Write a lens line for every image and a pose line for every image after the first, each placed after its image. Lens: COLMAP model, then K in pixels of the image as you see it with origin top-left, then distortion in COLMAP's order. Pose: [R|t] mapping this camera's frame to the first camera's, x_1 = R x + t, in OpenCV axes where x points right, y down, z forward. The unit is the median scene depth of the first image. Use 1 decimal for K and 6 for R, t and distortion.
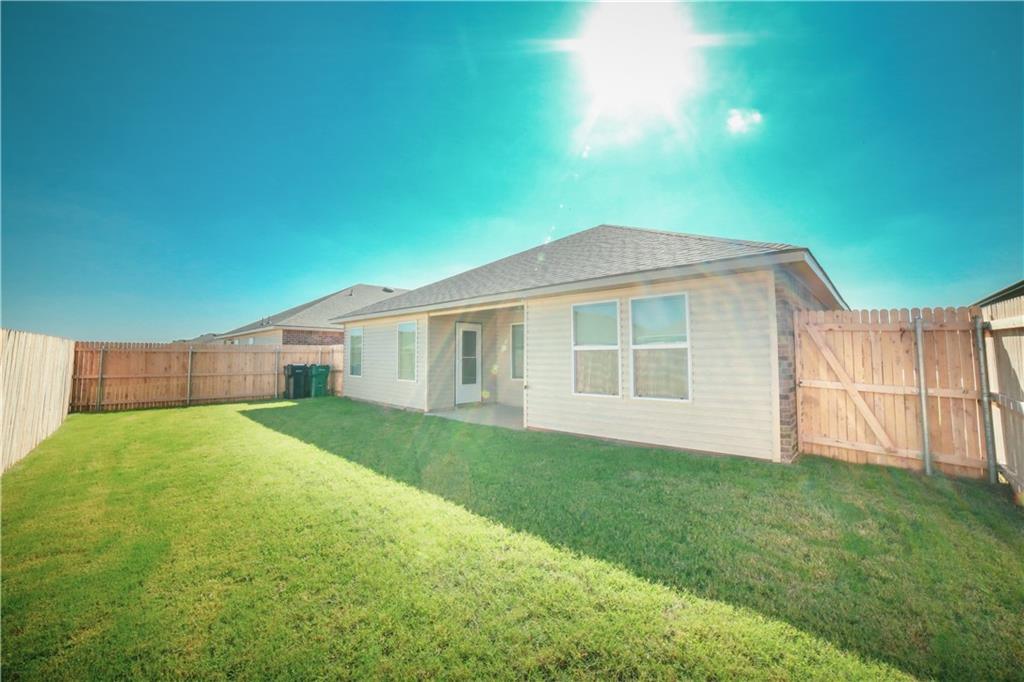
lens RADIAL K [[415.6, 0, 513.0], [0, 415.6, 323.6], [0, 0, 1]] dist [0.000139, 0.000001]
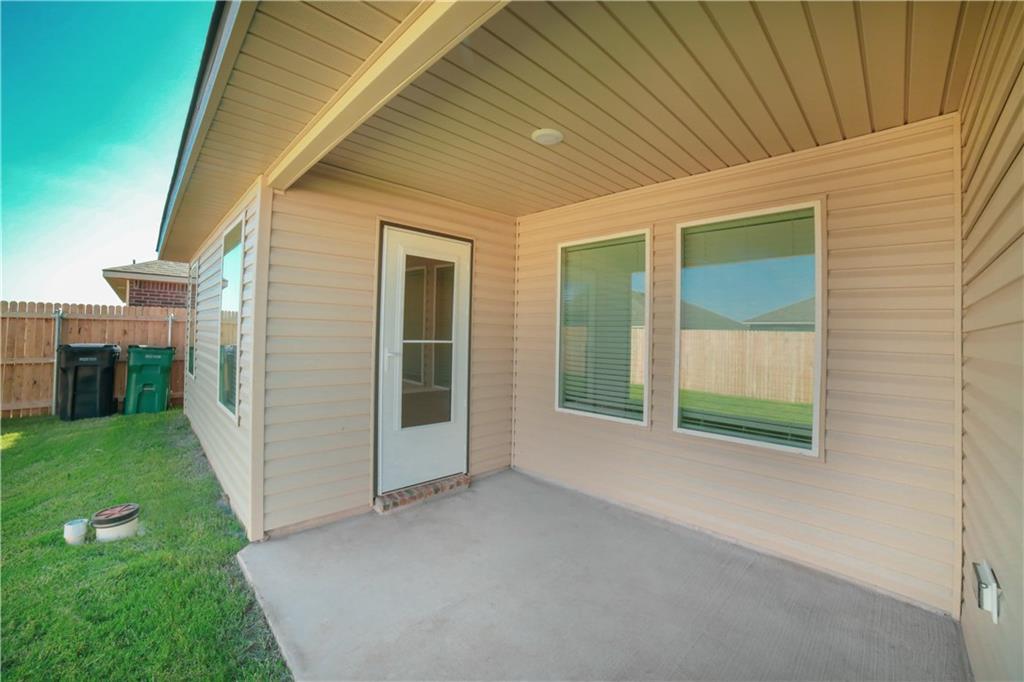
lens RADIAL K [[415.6, 0, 513.0], [0, 415.6, 323.6], [0, 0, 1]] dist [0.000139, 0.000001]
pose [[0.998146, 0.019349, -0.057703, -0.019377], [-0.015874, 0.998067, 0.060085, 0.044353], [0.058754, -0.059058, 0.996524, 0.666737]]
